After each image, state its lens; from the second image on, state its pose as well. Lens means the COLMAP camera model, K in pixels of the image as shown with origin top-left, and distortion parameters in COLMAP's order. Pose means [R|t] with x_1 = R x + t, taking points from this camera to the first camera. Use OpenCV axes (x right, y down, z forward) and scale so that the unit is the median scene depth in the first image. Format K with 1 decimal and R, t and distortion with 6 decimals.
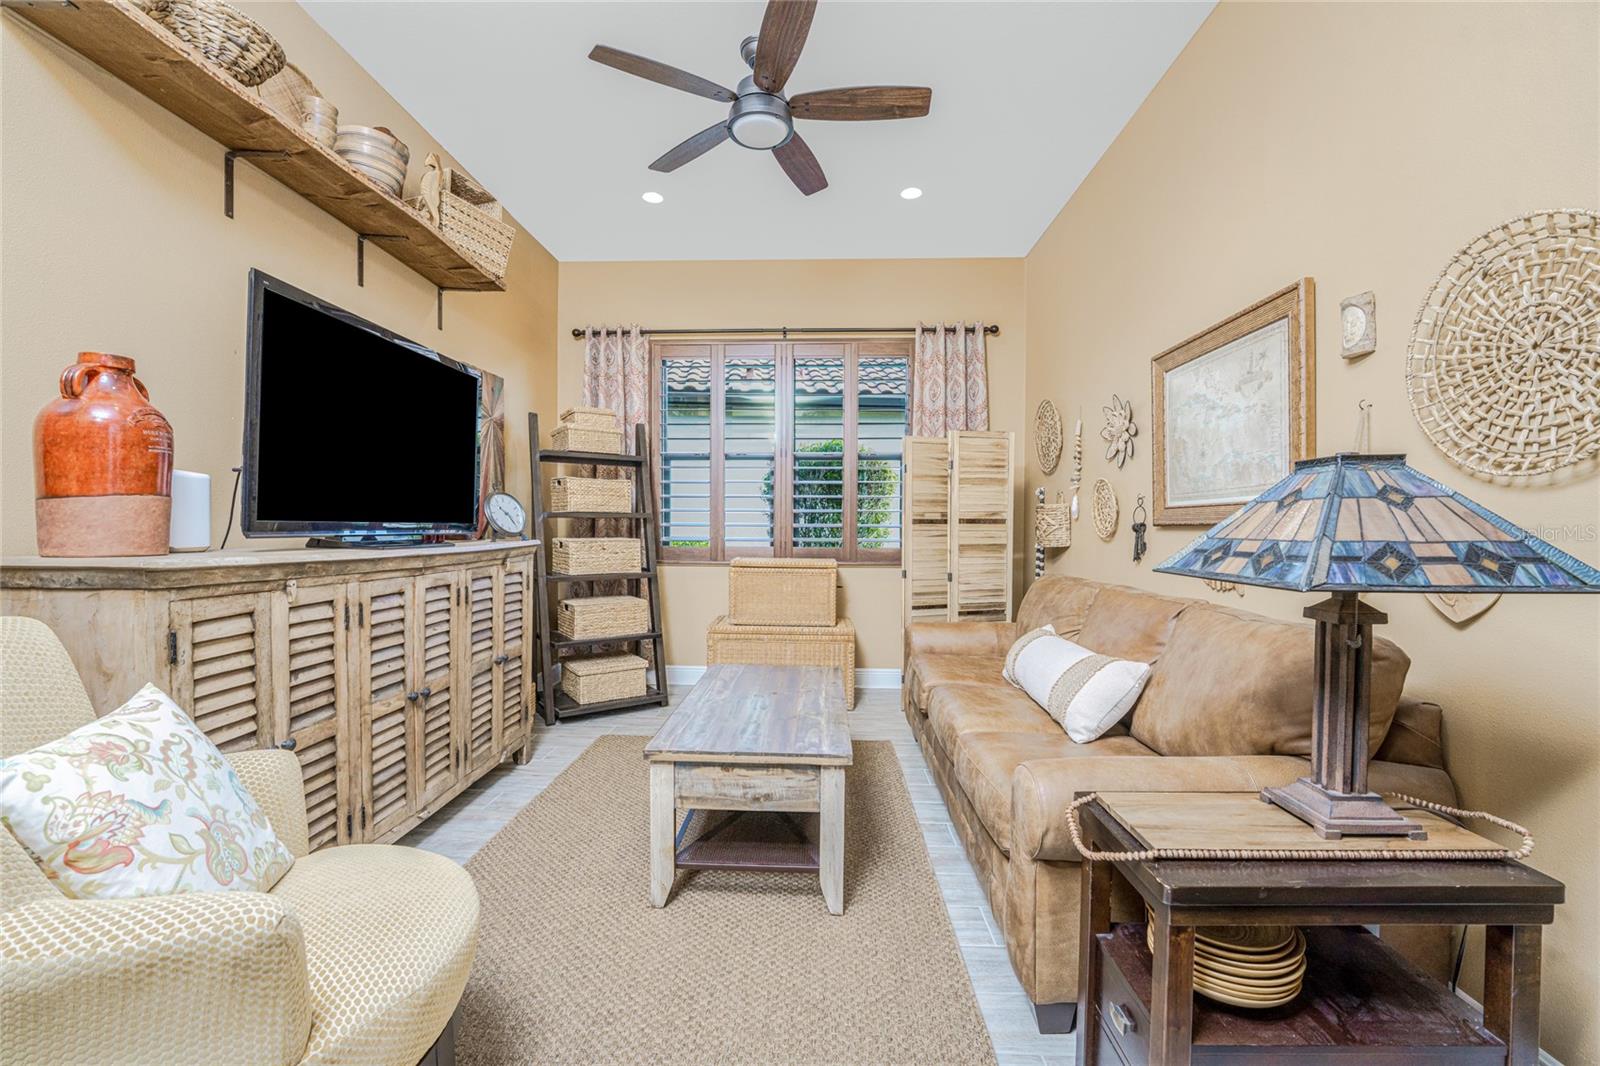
lens RADIAL K [[668.3, 0, 800.0], [0, 668.3, 533.0], [0, 0, 1]] dist [-0.002199, -0.000445]
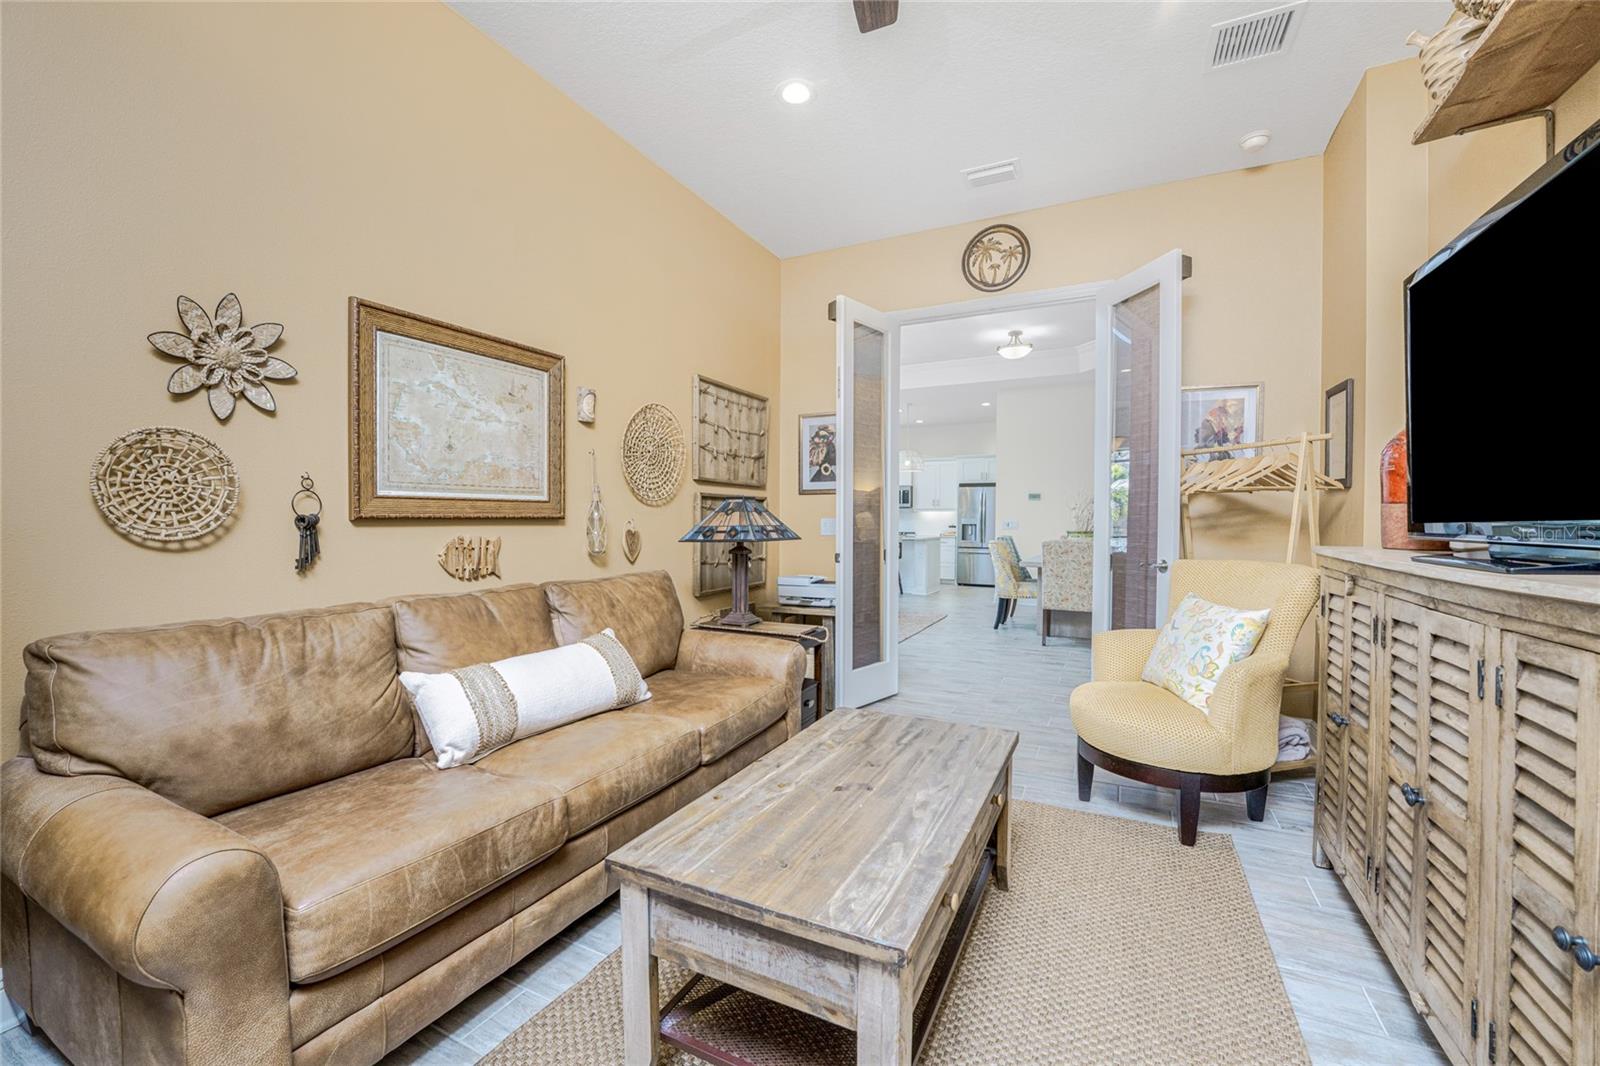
lens RADIAL K [[668.3, 0, 800.0], [0, 668.3, 533.0], [0, 0, 1]] dist [-0.002199, -0.000445]
pose [[-0.908546, -0.011010, 0.417640, -0.304714], [-0.000911, 0.999703, 0.024372, -0.015959], [-0.417785, 0.021763, -0.908285, 1.801625]]
